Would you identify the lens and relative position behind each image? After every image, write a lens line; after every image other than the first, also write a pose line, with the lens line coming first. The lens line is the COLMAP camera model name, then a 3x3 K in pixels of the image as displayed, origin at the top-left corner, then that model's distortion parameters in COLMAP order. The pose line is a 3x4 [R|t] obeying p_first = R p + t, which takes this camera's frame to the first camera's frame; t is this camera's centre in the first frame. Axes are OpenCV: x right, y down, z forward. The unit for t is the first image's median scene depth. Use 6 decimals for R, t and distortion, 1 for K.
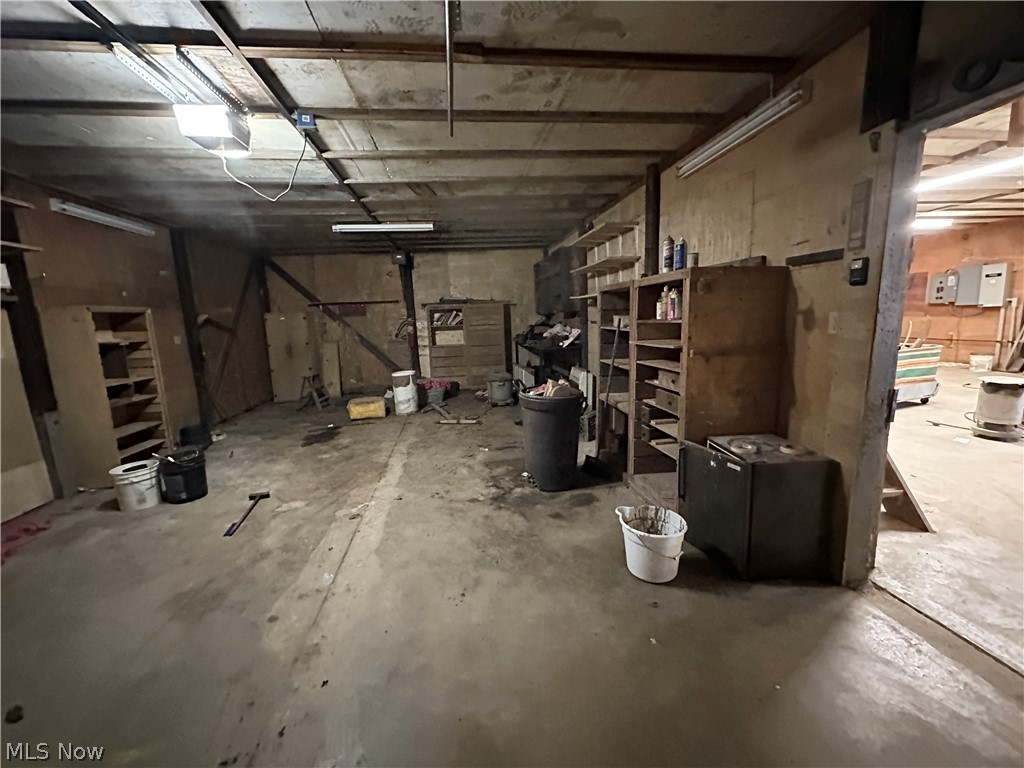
lens RADIAL K [[411.3, 0, 512.0], [0, 411.3, 384.0], [0, 0, 1]] dist [-0.002994, -0.000024]
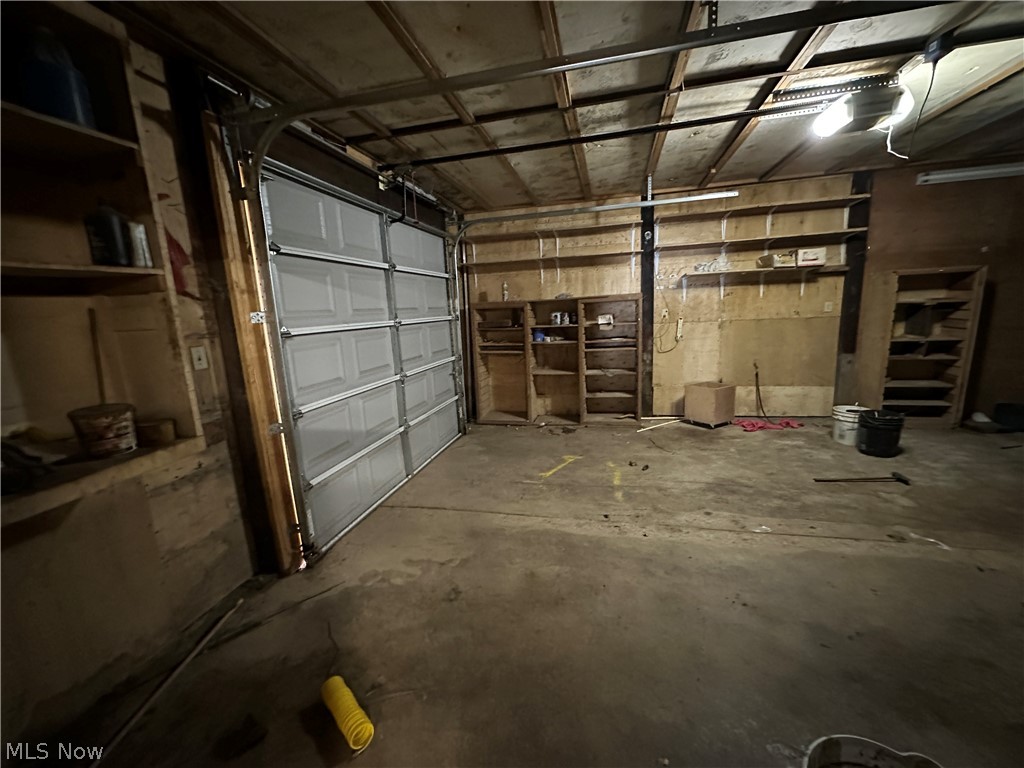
lens RADIAL K [[411.3, 0, 512.0], [0, 411.3, 384.0], [0, 0, 1]] dist [-0.002994, -0.000024]
pose [[-0.363259, 0.232758, -0.902146, 0.500650], [-0.088037, 0.955384, 0.281942, -0.118161], [0.927520, 0.181840, -0.326560, 0.444623]]
